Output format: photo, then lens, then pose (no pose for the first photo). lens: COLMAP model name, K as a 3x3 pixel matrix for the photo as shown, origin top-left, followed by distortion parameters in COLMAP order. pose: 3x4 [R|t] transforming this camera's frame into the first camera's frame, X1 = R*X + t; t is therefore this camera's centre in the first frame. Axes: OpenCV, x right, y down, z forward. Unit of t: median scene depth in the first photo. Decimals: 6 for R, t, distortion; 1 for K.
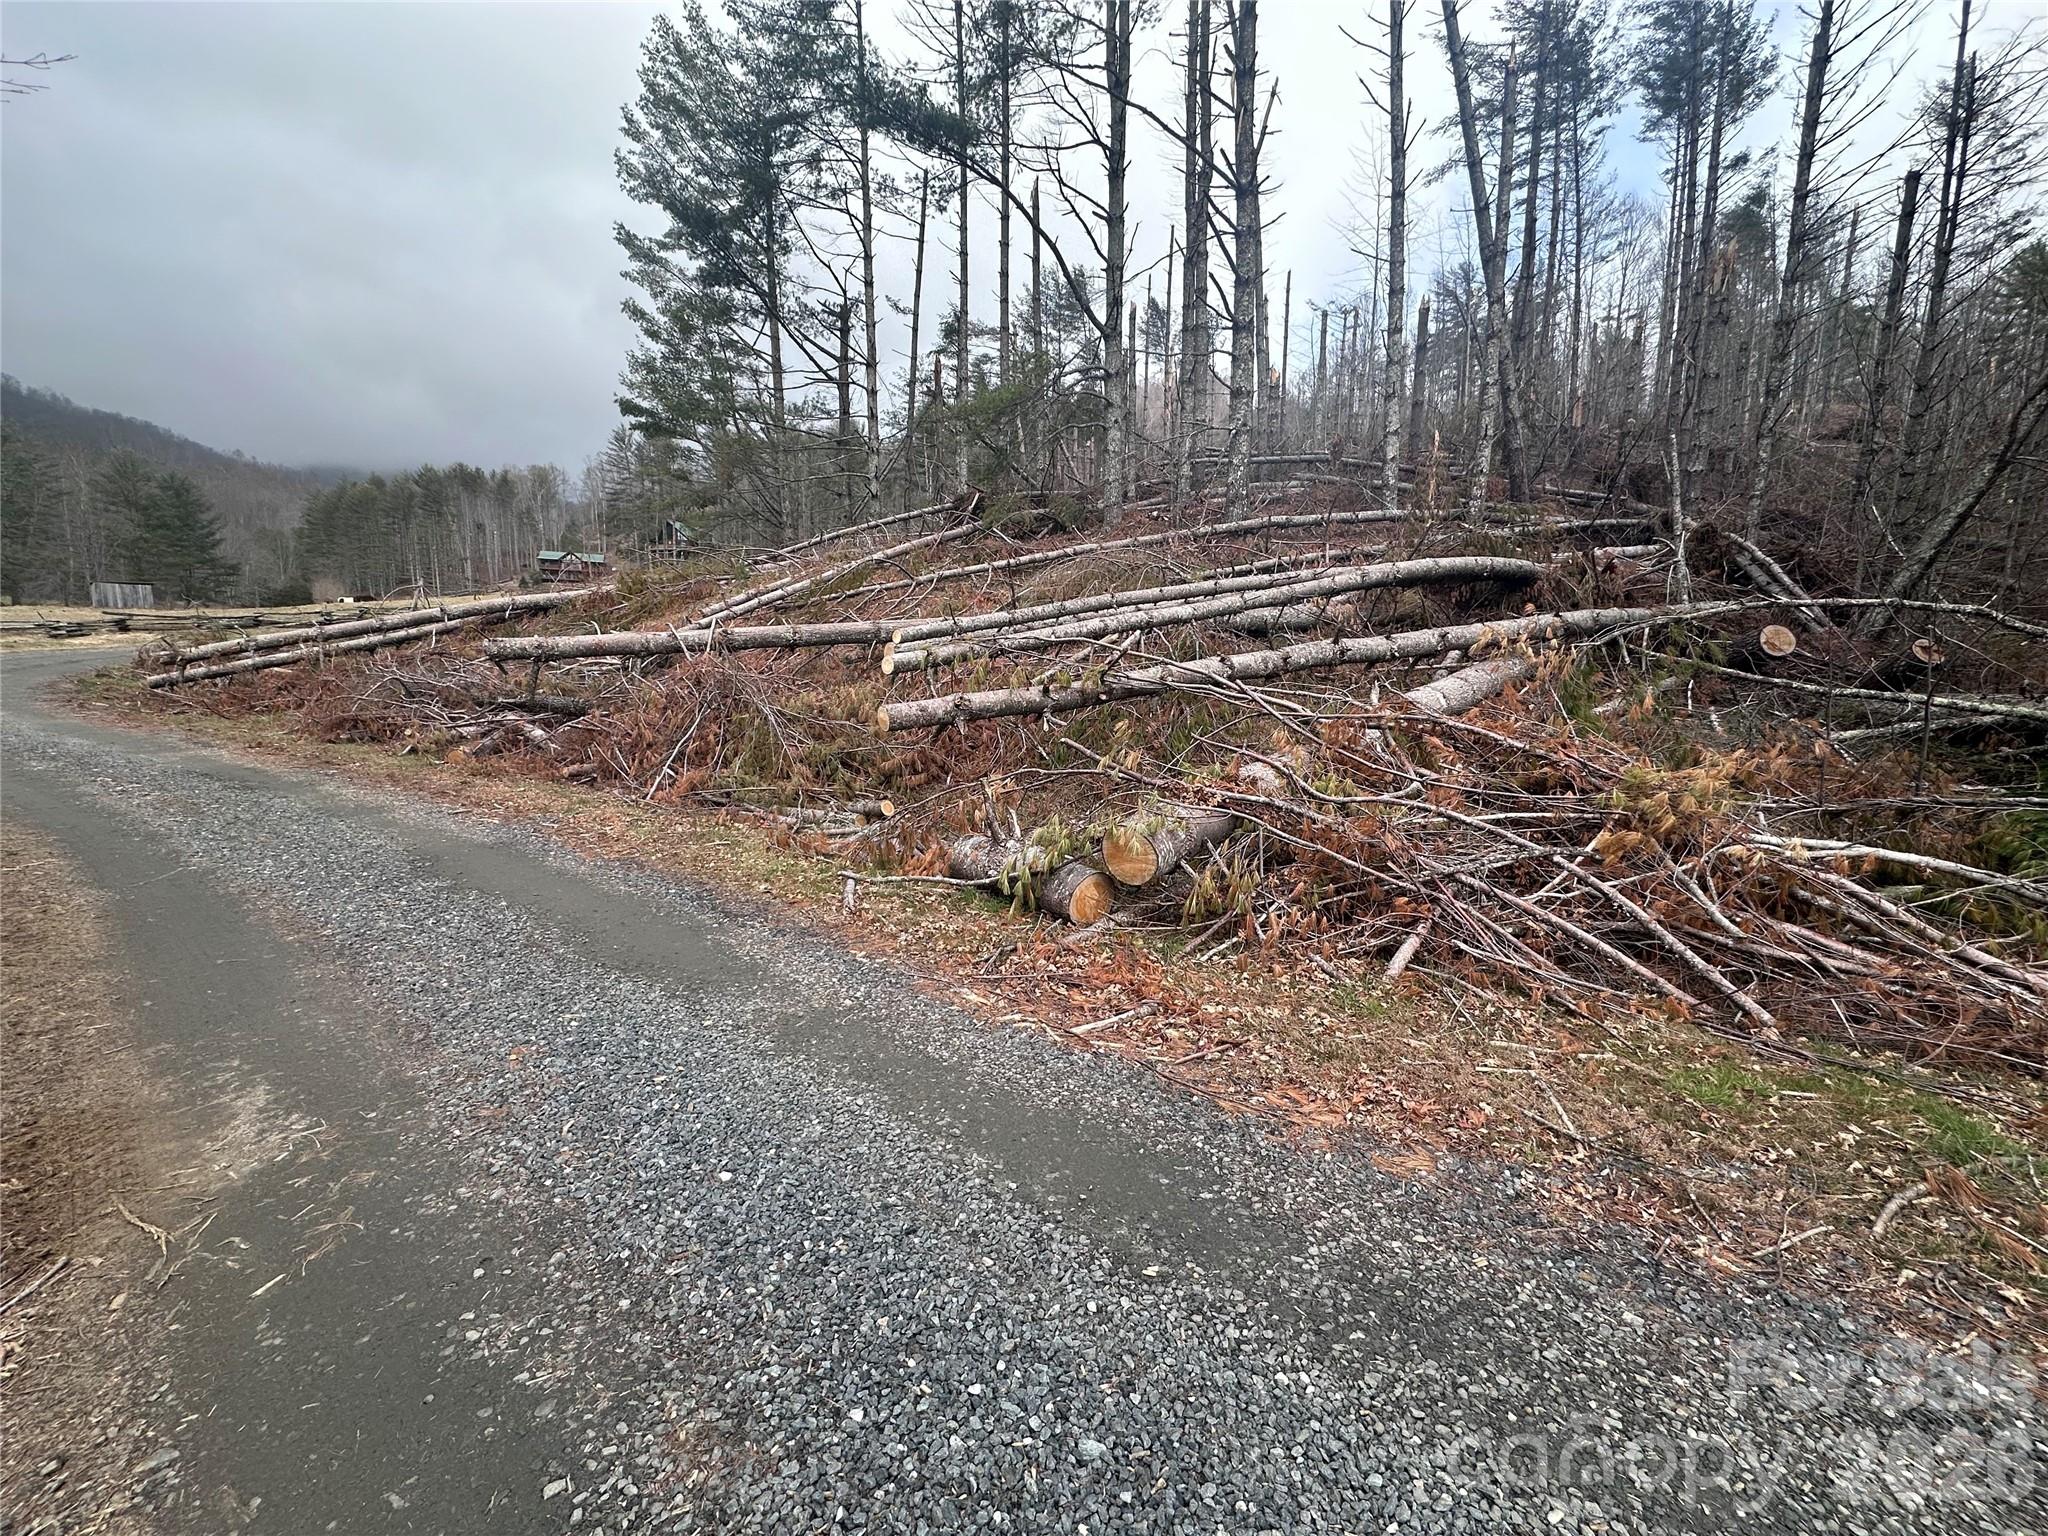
lens RADIAL K [[820.8, 0, 1024.0], [0, 820.8, 768.0], [0, 0, 1]] dist [-0.002036, -0.000299]
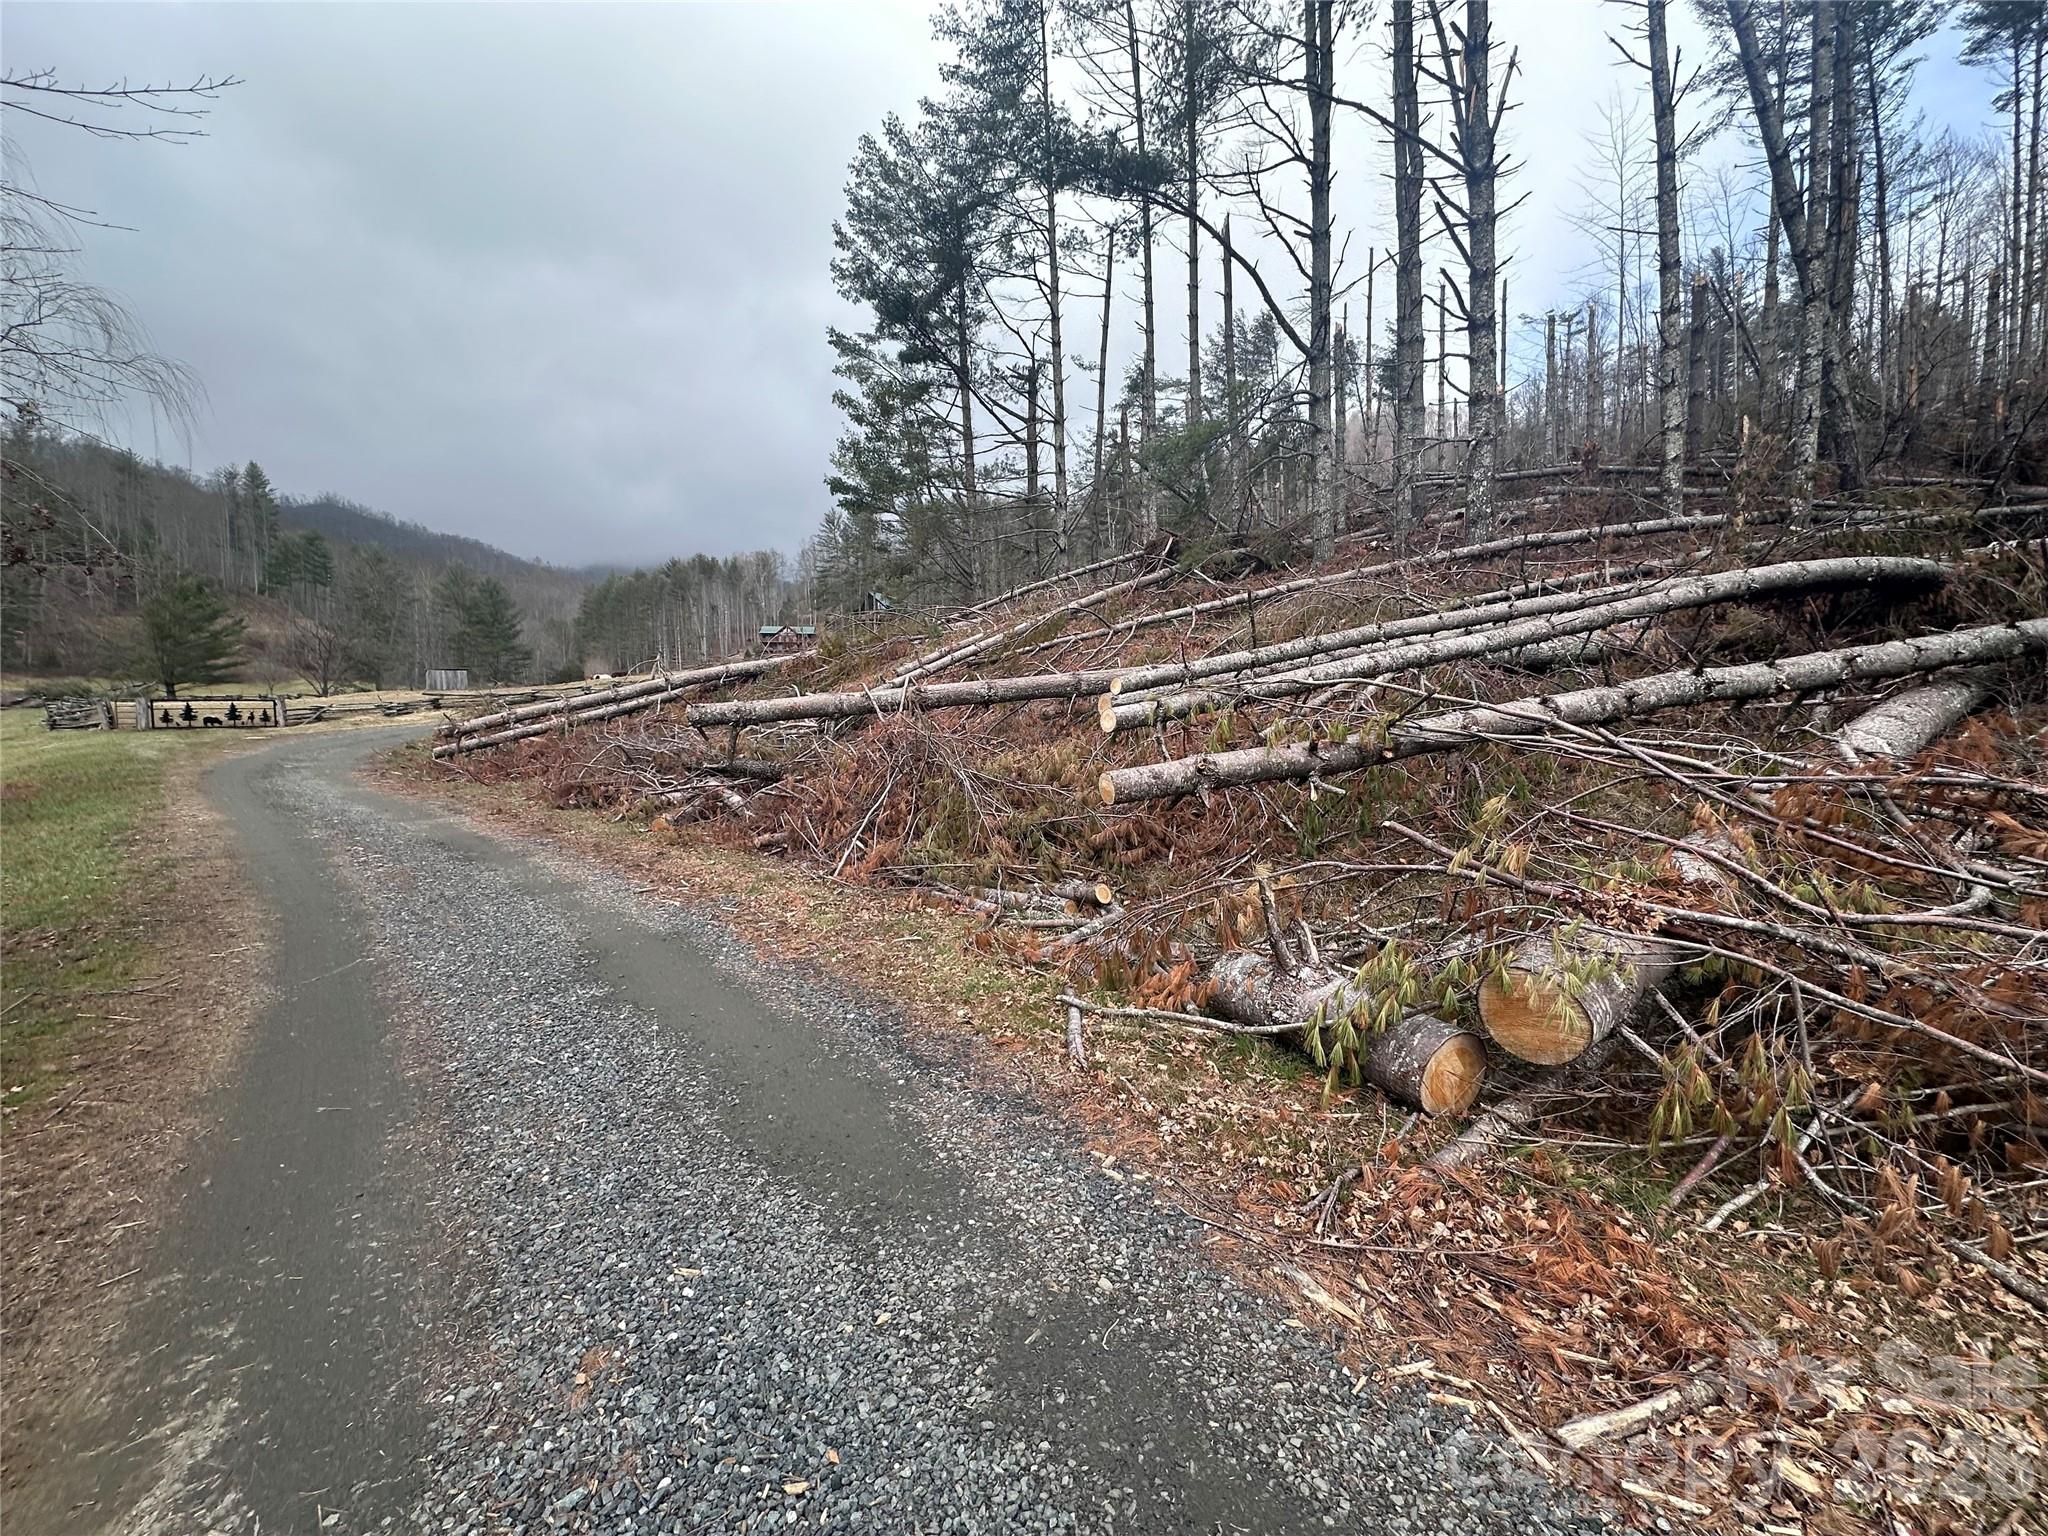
lens RADIAL K [[820.8, 0, 1024.0], [0, 820.8, 768.0], [0, 0, 1]] dist [-0.002036, -0.000299]
pose [[0.975697, -0.014844, -0.218622, -0.035642], [0.000772, 0.997930, -0.064310, -0.013670], [0.219124, 0.062578, 0.973688, 0.099570]]
